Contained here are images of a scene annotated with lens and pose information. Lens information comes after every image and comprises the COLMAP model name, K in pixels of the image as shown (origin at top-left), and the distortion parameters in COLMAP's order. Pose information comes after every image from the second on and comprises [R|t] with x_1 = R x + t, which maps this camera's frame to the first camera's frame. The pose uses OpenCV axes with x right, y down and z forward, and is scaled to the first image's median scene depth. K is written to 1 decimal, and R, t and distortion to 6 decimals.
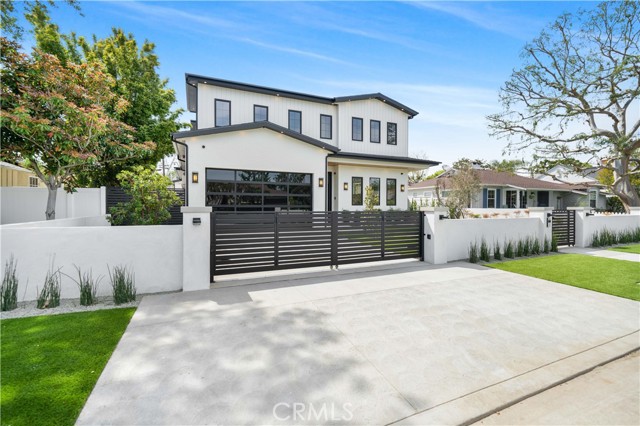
lens RADIAL K [[288.9, 0, 323.3], [0, 288.9, 208.2], [0, 0, 1]] dist [0.015979, -0.000052]
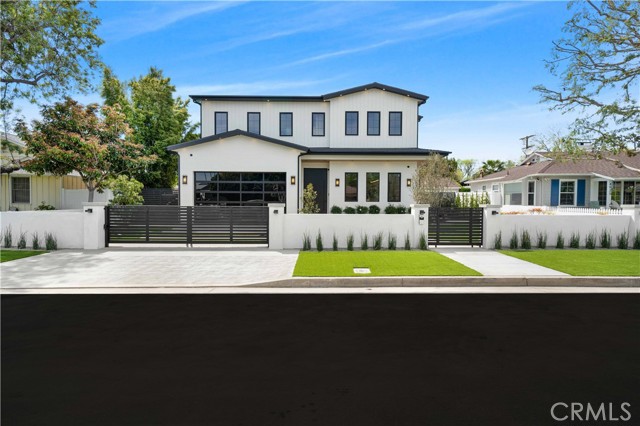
lens RADIAL K [[352.2, 0, 323.0], [0, 352.2, 208.9], [0, 0, 1]] dist [0.030783, 0.002675]
pose [[0.915030, 0.010308, -0.403253, 0.544853], [-0.005445, 0.999898, 0.013204, -0.000751], [0.403348, -0.009886, 0.914993, -0.135495]]
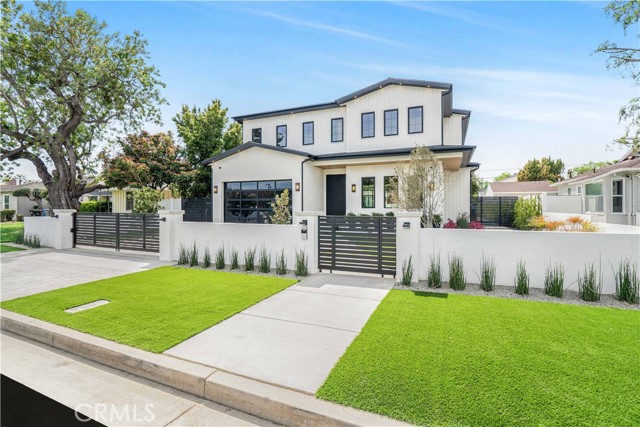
lens RADIAL K [[293.5, 0, 338.2], [0, 293.5, 205.5], [0, 0, 1]] dist [-0.019349, -0.000408]
pose [[0.686564, -0.007539, -0.727031, 0.772647], [-0.004699, 0.999879, -0.014805, -0.004627], [0.727055, 0.013581, 0.686445, 0.319535]]
